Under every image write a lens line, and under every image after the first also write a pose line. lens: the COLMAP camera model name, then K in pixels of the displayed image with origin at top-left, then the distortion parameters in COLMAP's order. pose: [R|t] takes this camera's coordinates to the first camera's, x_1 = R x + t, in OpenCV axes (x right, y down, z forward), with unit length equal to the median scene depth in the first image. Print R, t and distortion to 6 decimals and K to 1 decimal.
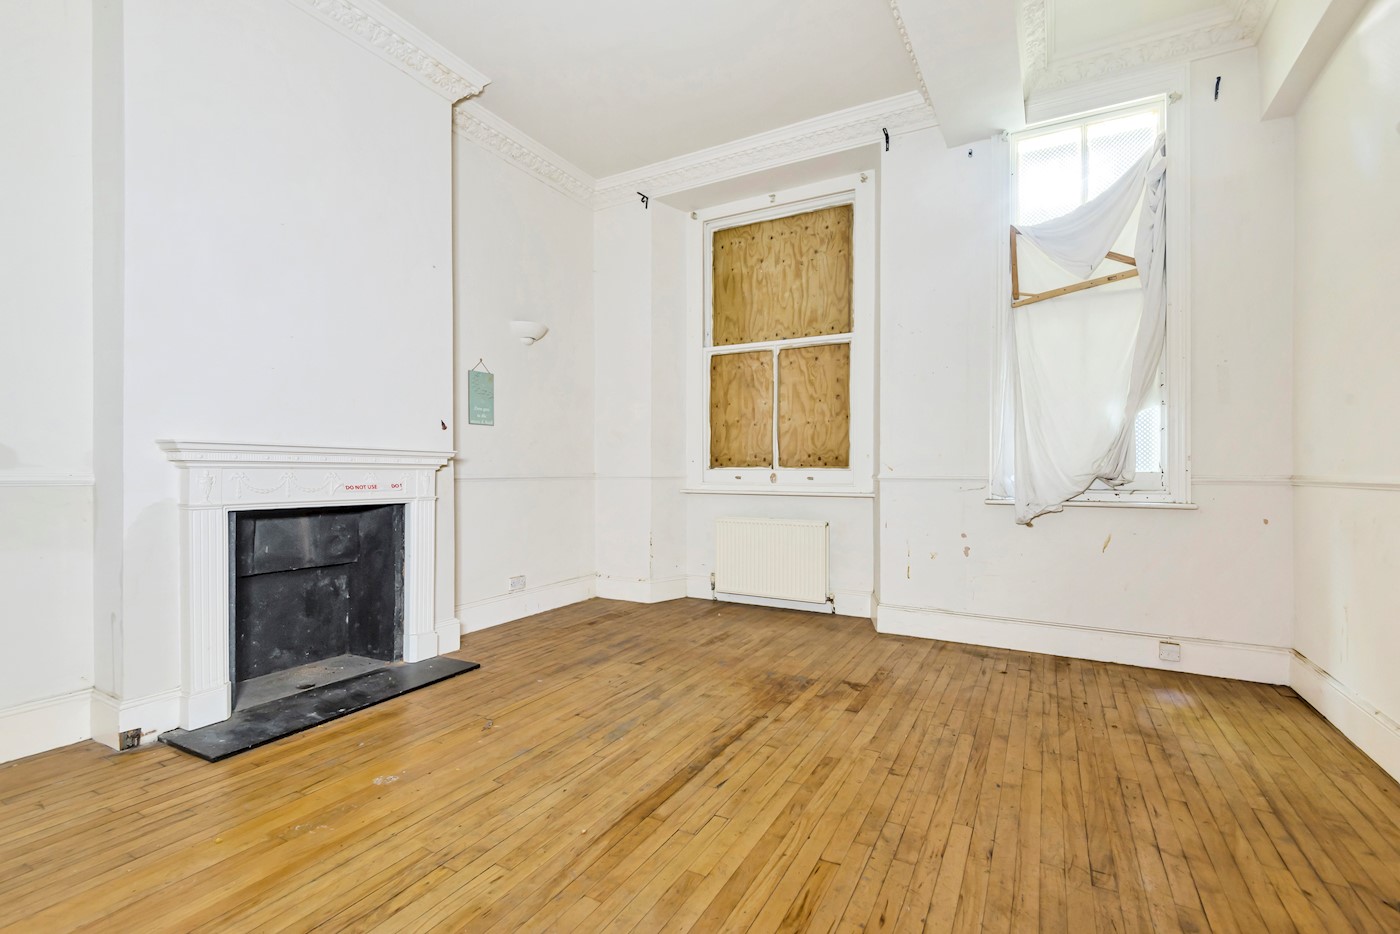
lens RADIAL K [[638.0, 0, 688.6], [0, 638.0, 462.2], [0, 0, 1]] dist [0.019952, -0.009192]
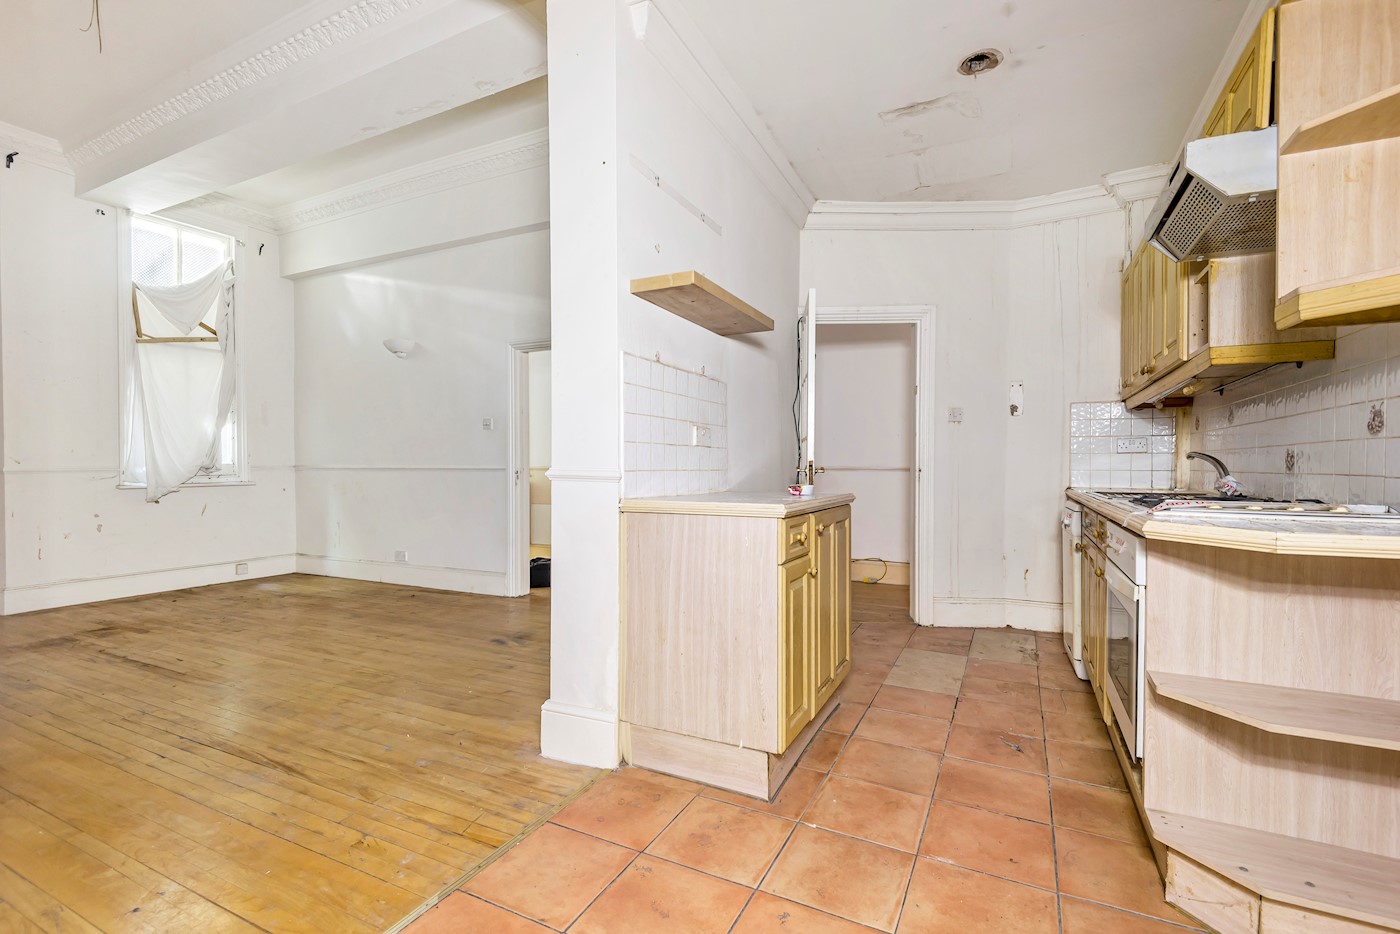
lens RADIAL K [[638.0, 0, 693.6], [0, 638.0, 469.5], [0, 0, 1]] dist [0.019952, -0.009192]
pose [[-0.033125, -0.014114, 0.999352, -1.254022], [-0.010377, 0.999851, 0.013777, -0.007707], [-0.999397, -0.009914, -0.033267, -0.181050]]
